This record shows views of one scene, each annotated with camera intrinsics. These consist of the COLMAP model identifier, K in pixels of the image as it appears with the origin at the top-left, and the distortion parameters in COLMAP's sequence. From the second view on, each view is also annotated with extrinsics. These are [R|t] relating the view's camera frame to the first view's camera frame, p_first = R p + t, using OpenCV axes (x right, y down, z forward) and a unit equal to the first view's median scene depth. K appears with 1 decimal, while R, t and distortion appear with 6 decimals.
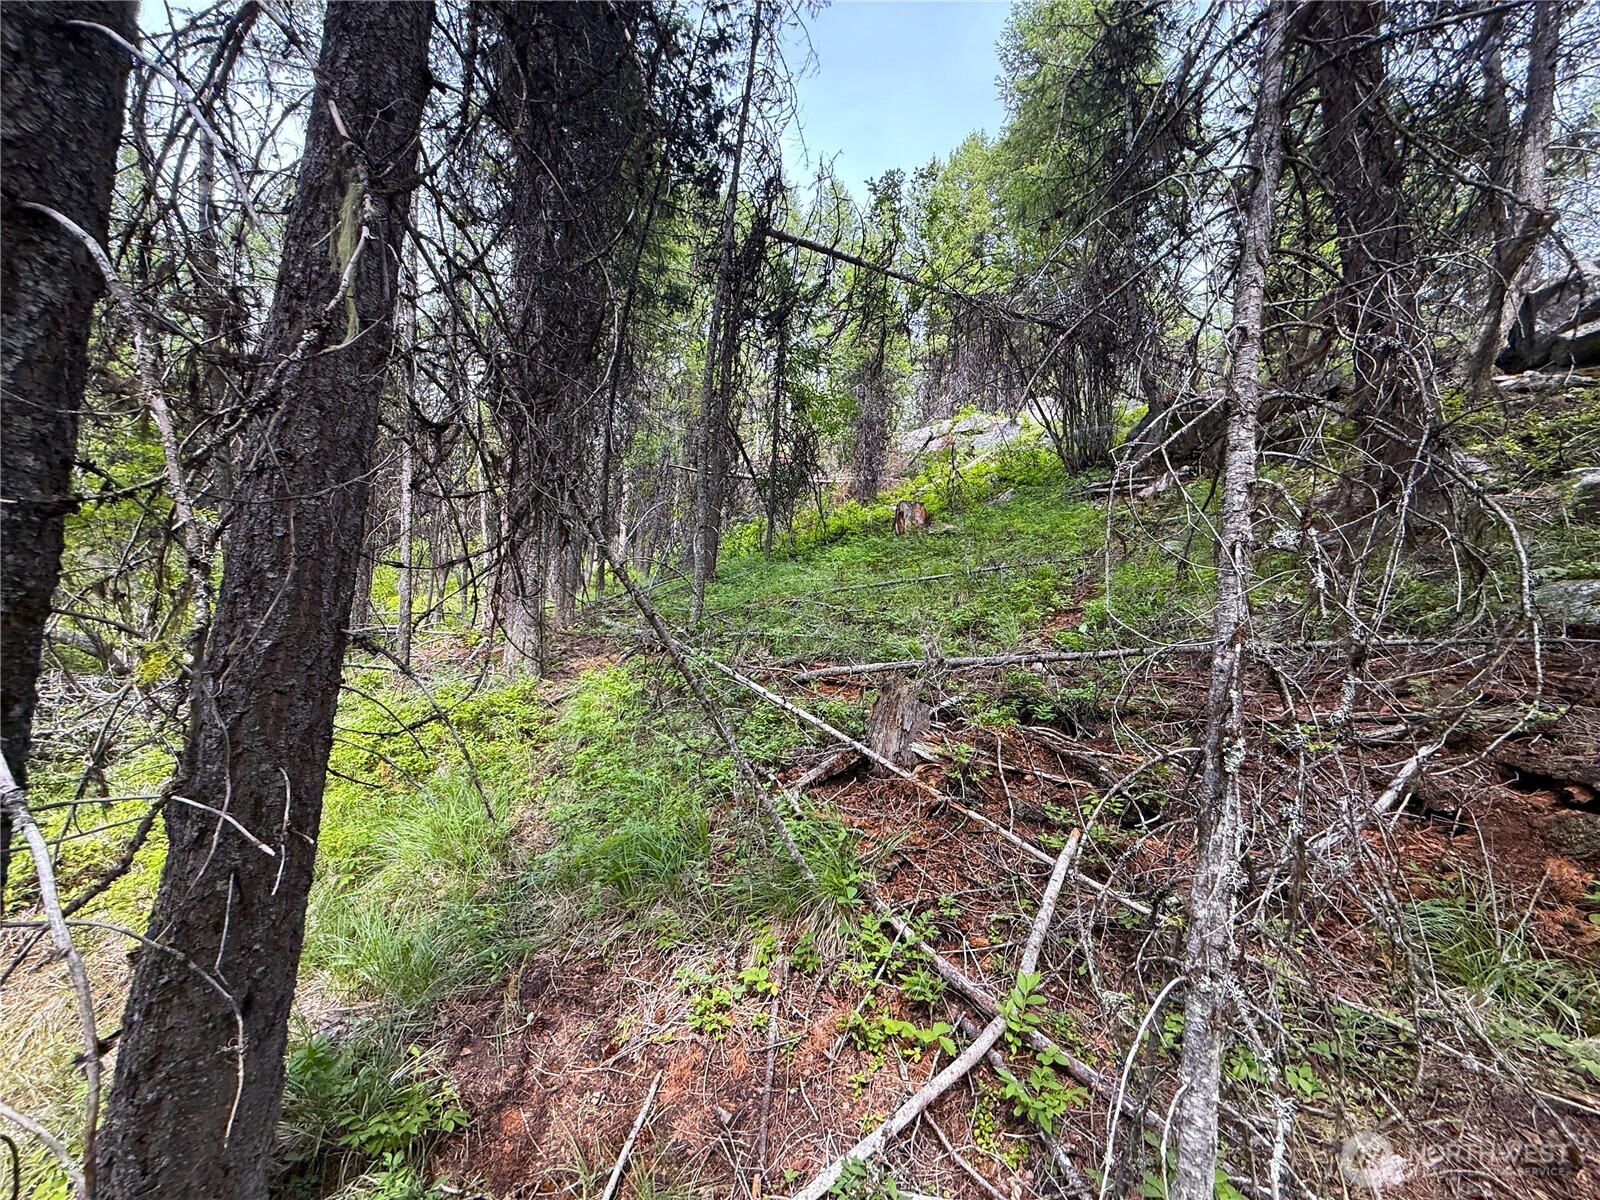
lens RADIAL K [[636.8, 0, 801.5], [0, 636.8, 601.2], [0, 0, 1]] dist [-0.001665, -0.000568]
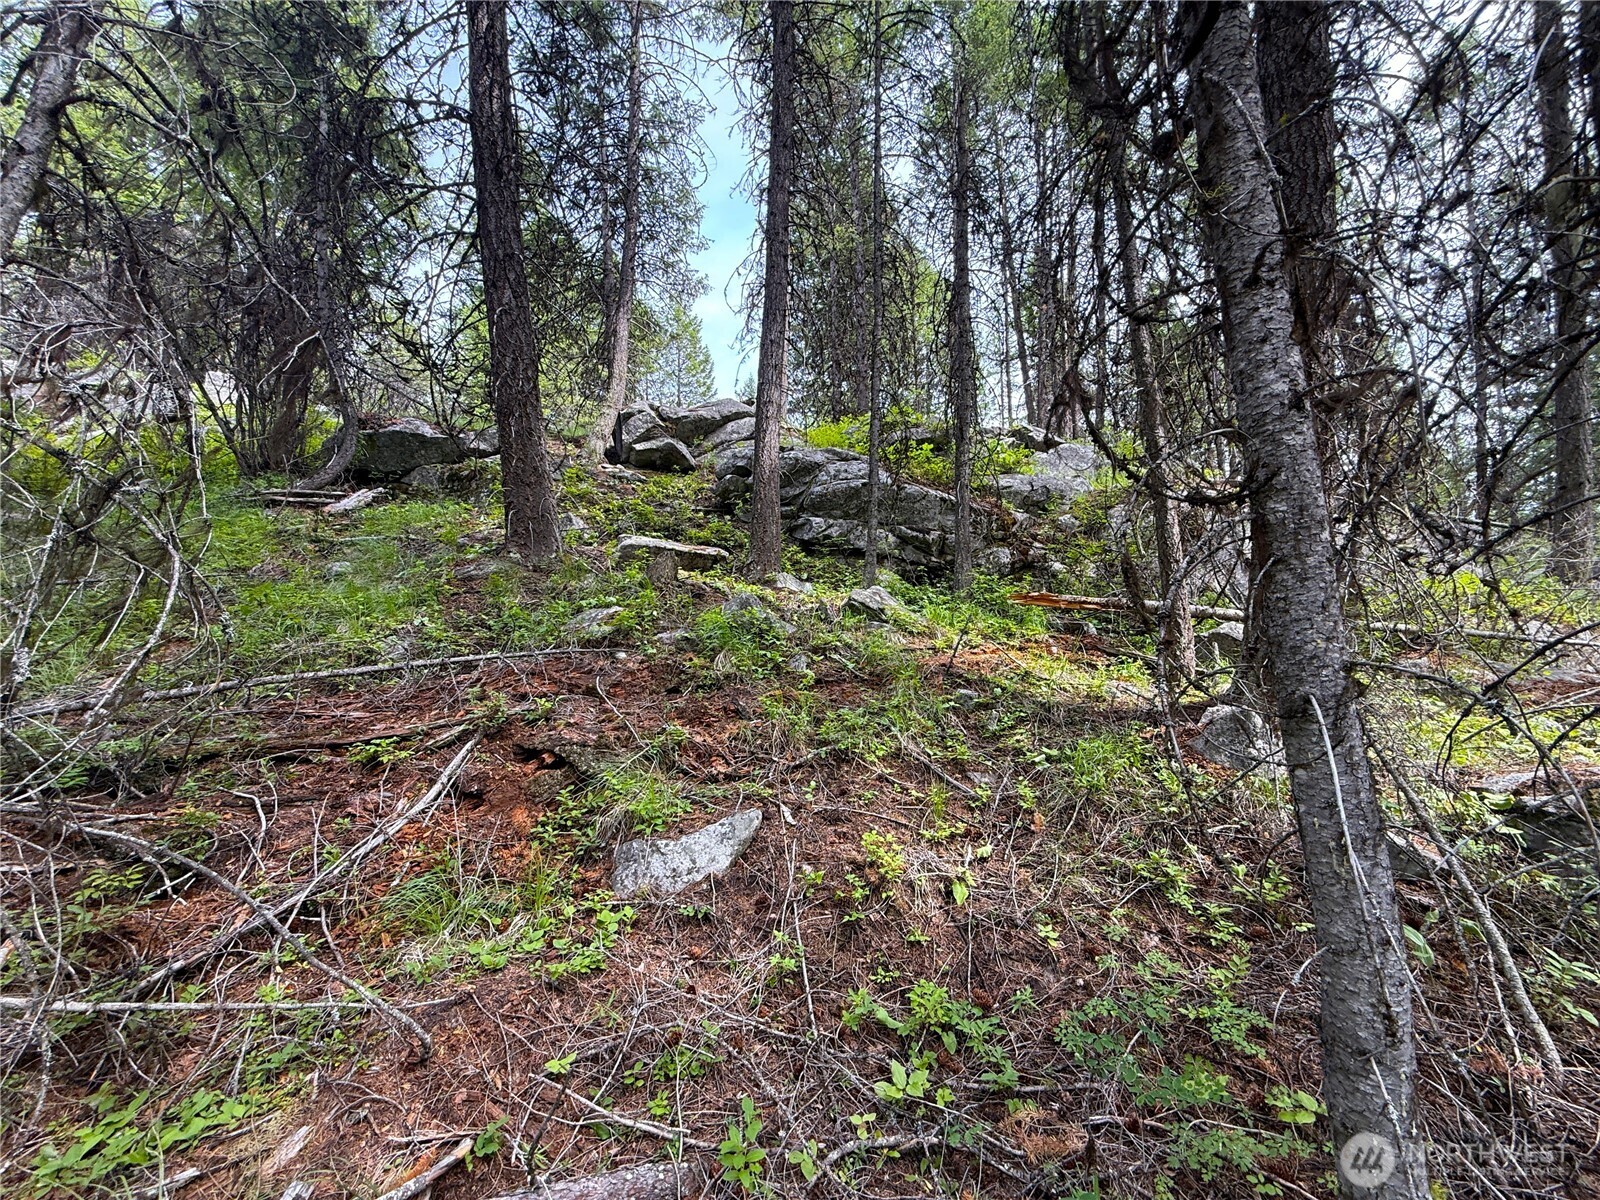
lens RADIAL K [[636.8, 0, 800.8], [0, 636.8, 596.8], [0, 0, 1]] dist [-0.001665, -0.000568]
pose [[0.470432, 0.028085, 0.881989, 0.138339], [0.008773, 0.999295, -0.036500, -0.001926], [-0.882393, 0.024909, 0.469854, -0.123652]]
